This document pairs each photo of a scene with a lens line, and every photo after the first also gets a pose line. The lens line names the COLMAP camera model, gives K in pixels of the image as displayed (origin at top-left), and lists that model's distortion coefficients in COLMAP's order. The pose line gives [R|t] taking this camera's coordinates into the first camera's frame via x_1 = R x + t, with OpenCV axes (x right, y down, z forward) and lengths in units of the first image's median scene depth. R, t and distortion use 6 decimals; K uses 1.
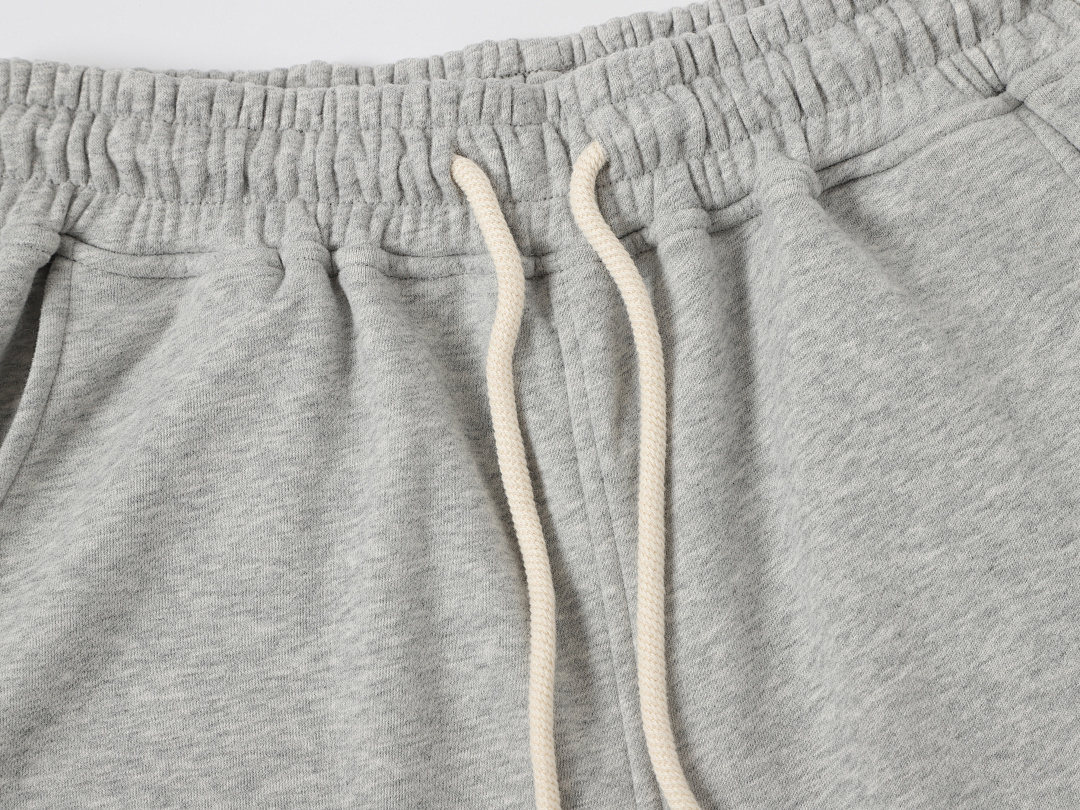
lens RADIAL K [[2214.6, 0, 539.1], [0, 2214.6, 406.4], [0, 0, 1]] dist [0.026358, 0.000000]
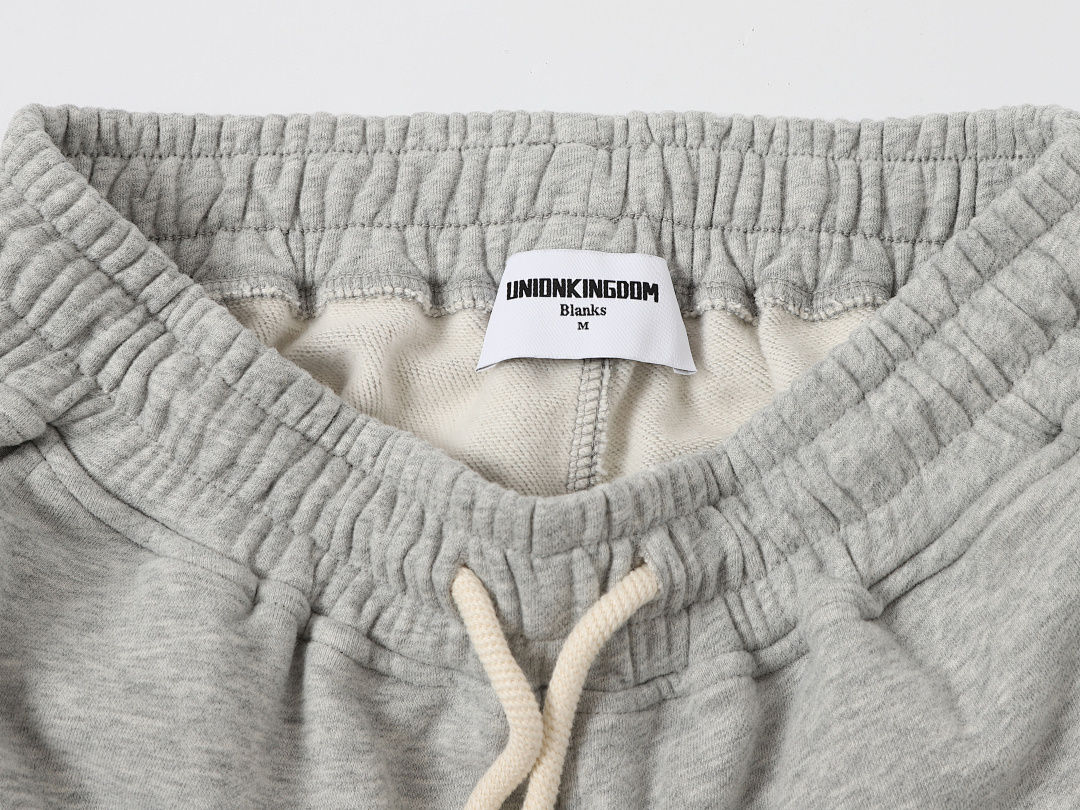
lens RADIAL K [[1417.8, 0, 543.3], [0, 1417.8, 407.6], [0, 0, 1]] dist [0.286074, 0.000000]
pose [[0.854265, 0.518602, 0.035829, -0.074624], [-0.503296, 0.842363, -0.192661, -0.072674], [-0.130095, 0.146551, 0.980611, 0.415929]]
